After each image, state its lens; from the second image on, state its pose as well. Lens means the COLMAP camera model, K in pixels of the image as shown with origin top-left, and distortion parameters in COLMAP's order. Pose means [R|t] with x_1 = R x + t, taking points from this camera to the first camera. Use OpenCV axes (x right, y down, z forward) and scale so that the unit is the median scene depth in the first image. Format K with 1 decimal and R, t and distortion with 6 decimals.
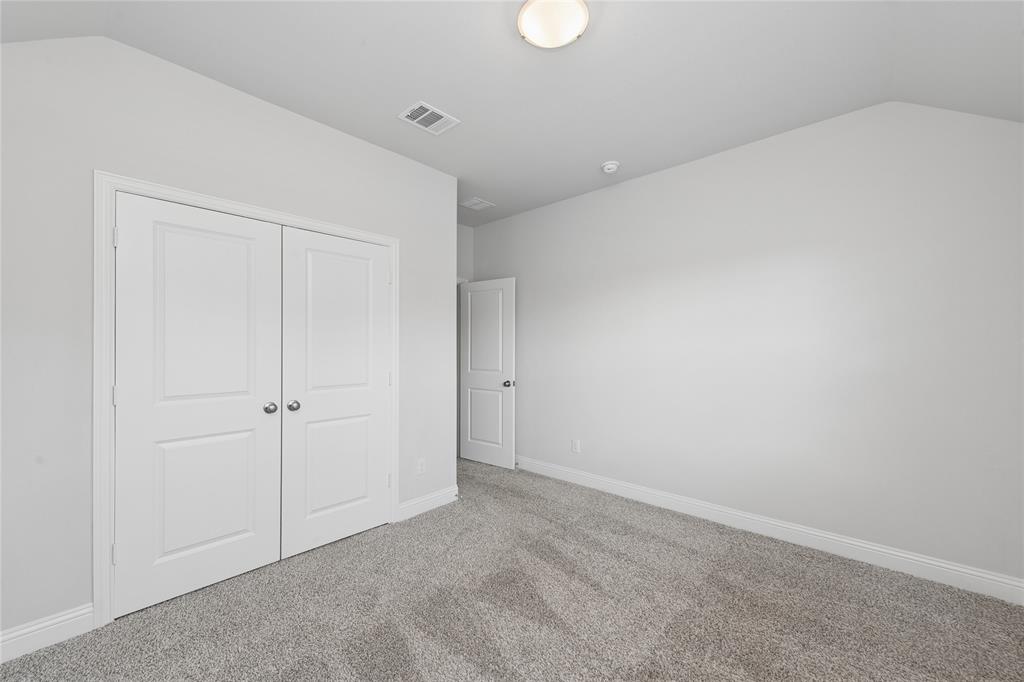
lens RADIAL K [[404.6, 0, 522.1], [0, 404.6, 354.2], [0, 0, 1]] dist [0.001896, -0.000441]
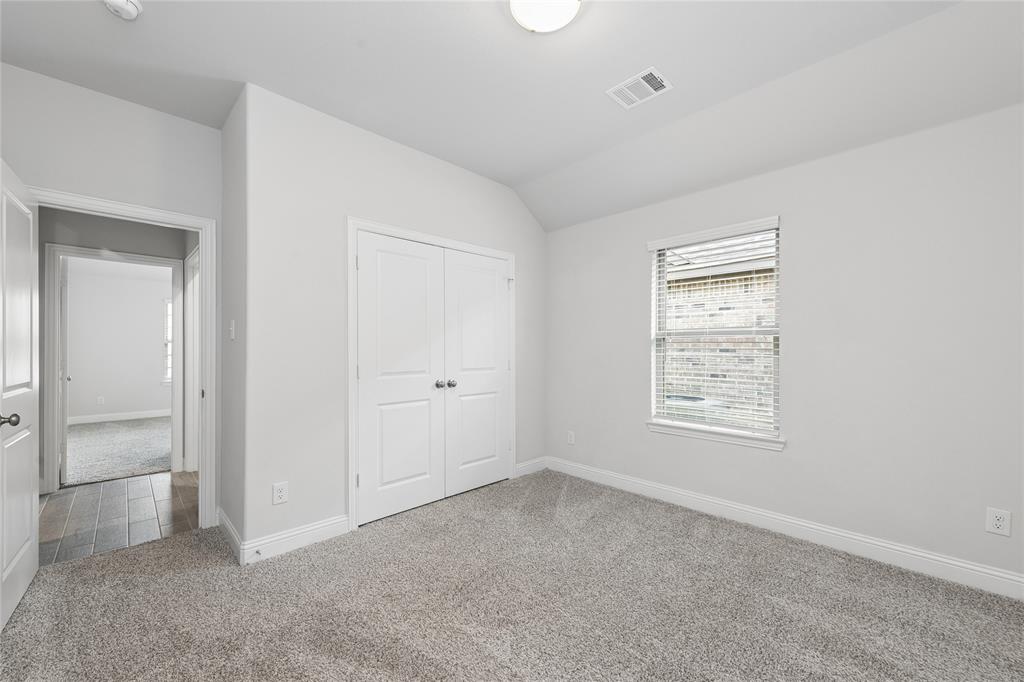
lens RADIAL K [[404.6, 0, 512.5], [0, 404.6, 337.4], [0, 0, 1]] dist [0.001896, -0.000441]
pose [[0.997997, 0.014530, -0.061563, -0.288275], [-0.015920, 0.999628, -0.022142, 0.003711], [0.061218, 0.023078, 0.997858, -0.323217]]
